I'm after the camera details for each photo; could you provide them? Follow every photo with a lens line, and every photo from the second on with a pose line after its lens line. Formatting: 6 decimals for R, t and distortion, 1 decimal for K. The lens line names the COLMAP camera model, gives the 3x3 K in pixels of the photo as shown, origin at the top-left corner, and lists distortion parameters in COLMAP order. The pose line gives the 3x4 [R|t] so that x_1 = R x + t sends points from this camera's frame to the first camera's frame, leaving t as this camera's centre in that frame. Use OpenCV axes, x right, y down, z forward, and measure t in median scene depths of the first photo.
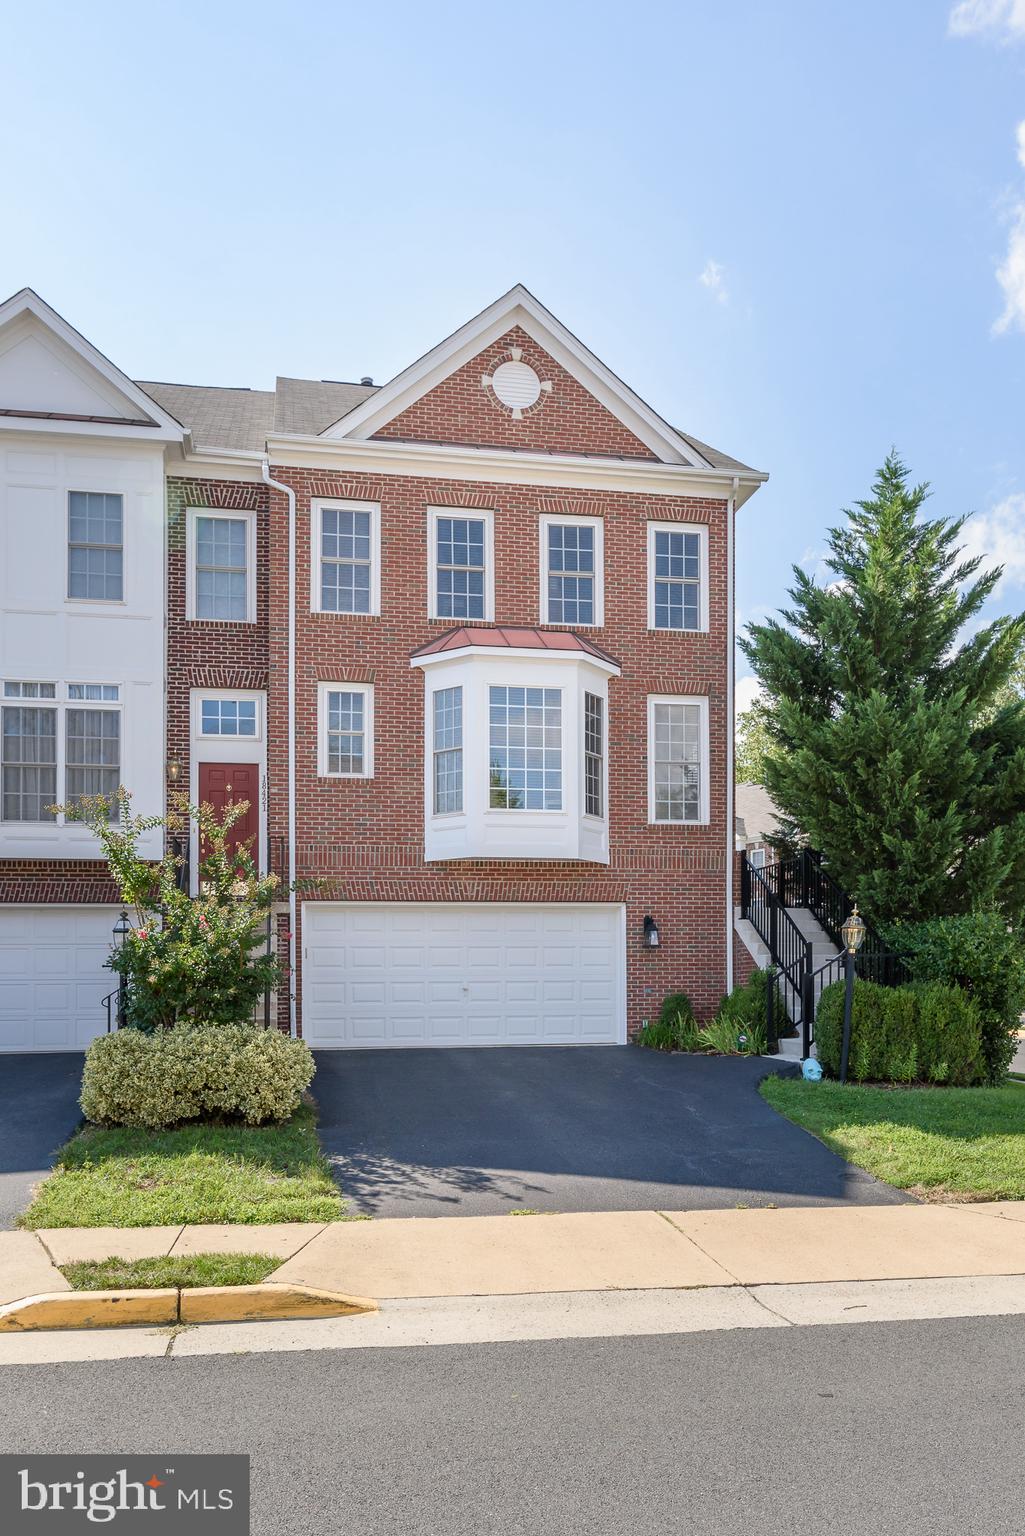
lens RADIAL K [[993.9, 0, 516.6], [0, 993.9, 819.1], [0, 0, 1]] dist [-0.002054, 0.006166]
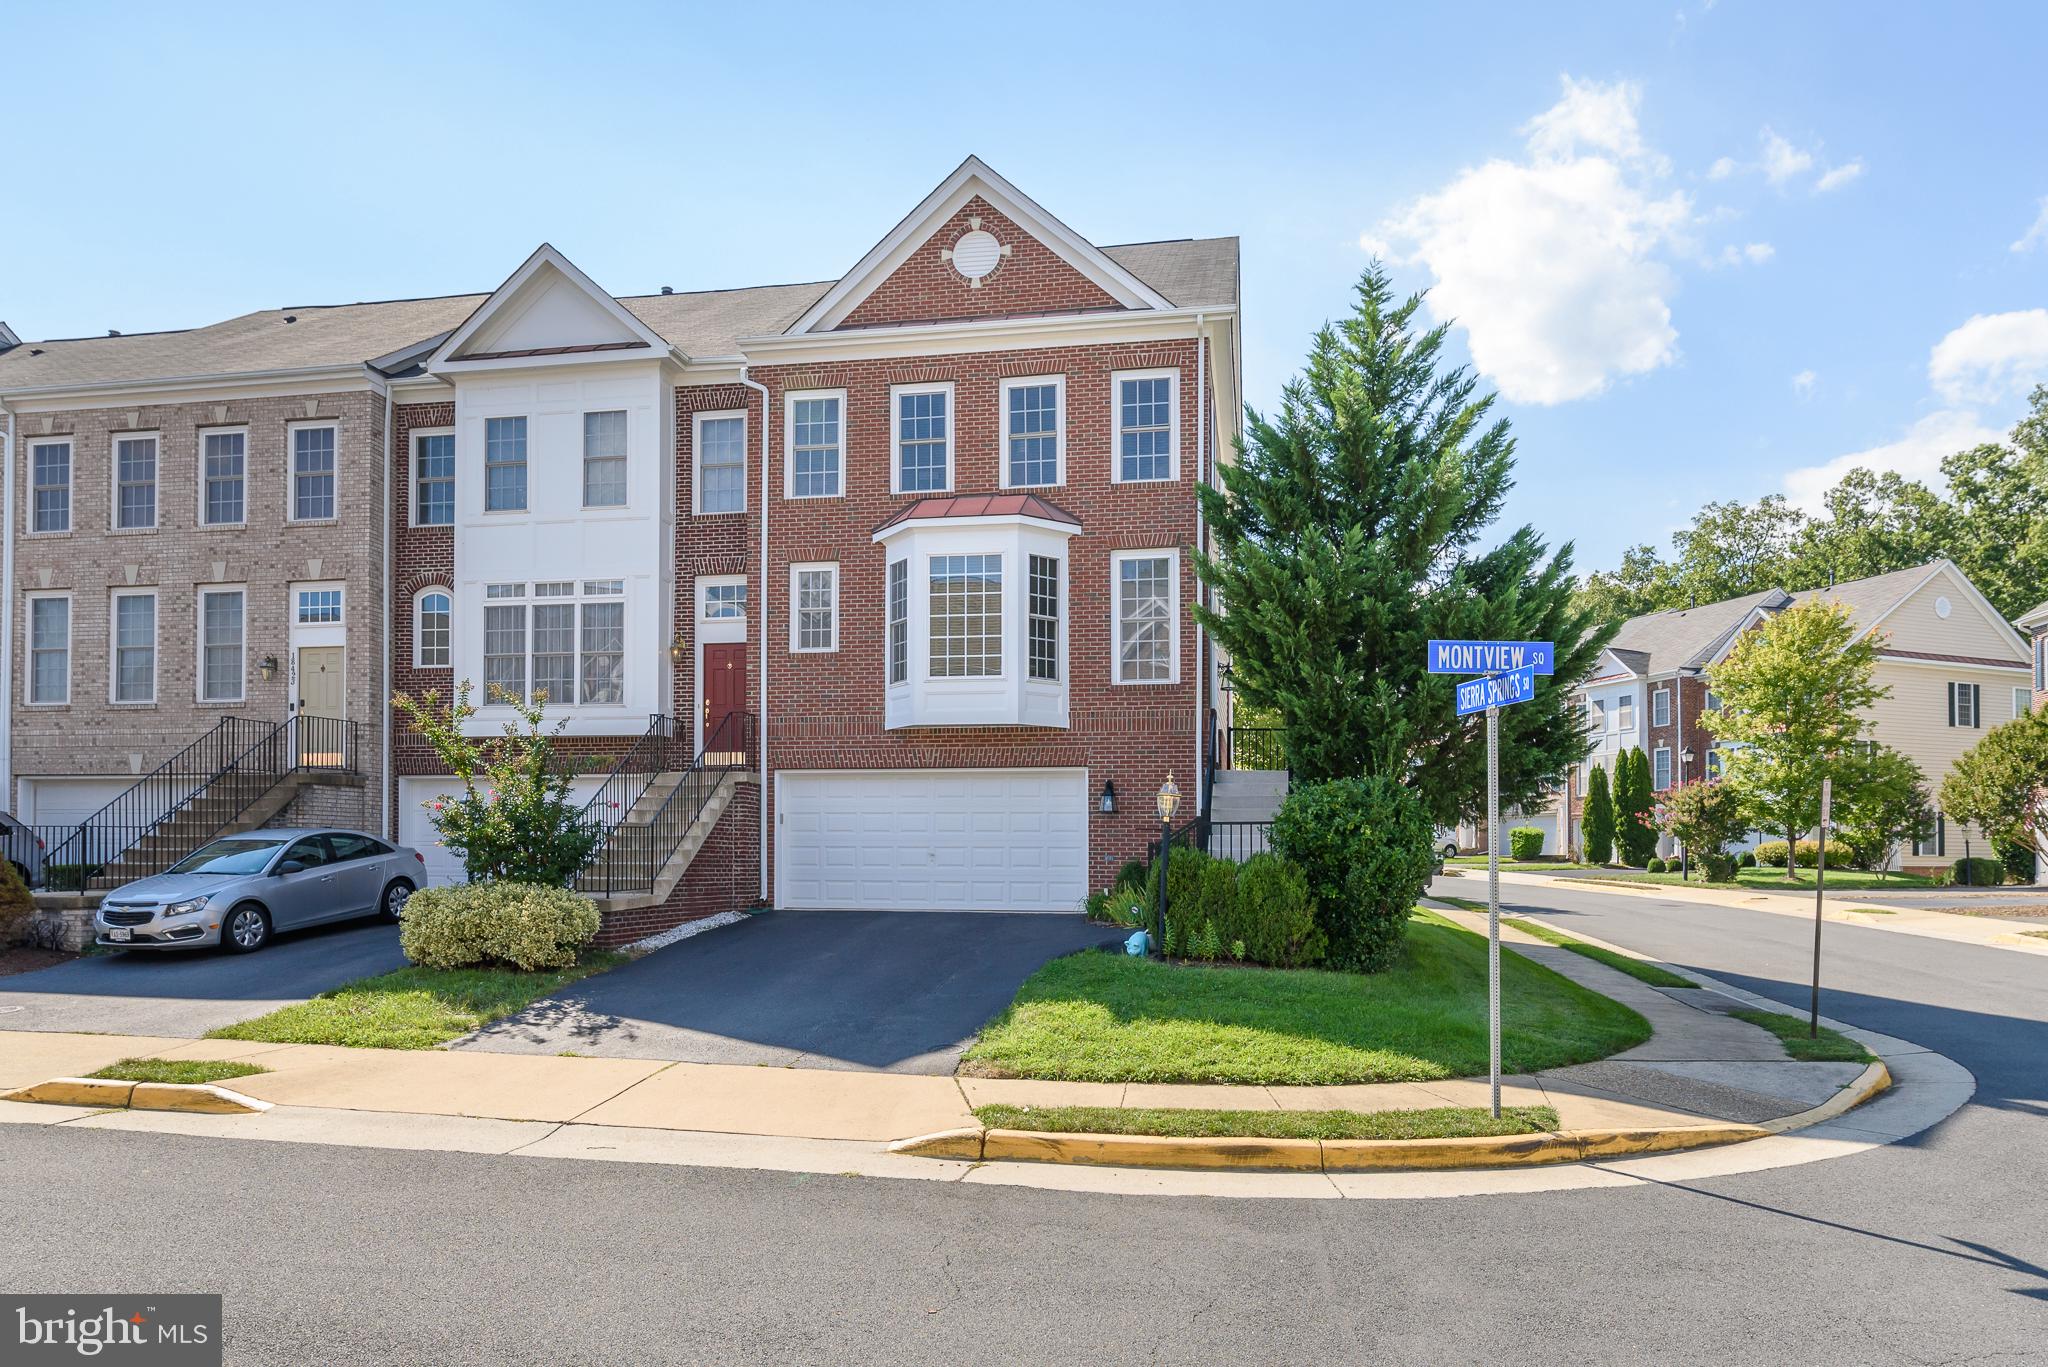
lens RADIAL K [[1030.5, 0, 972.2], [0, 1030.5, 662.6], [0, 0, 1]] dist [-0.004308, 0.004527]
pose [[0.954551, -0.043283, -0.294887, 0.309600], [0.039862, 0.999050, -0.017605, -0.004978], [0.295369, 0.005050, 0.955370, 0.003283]]
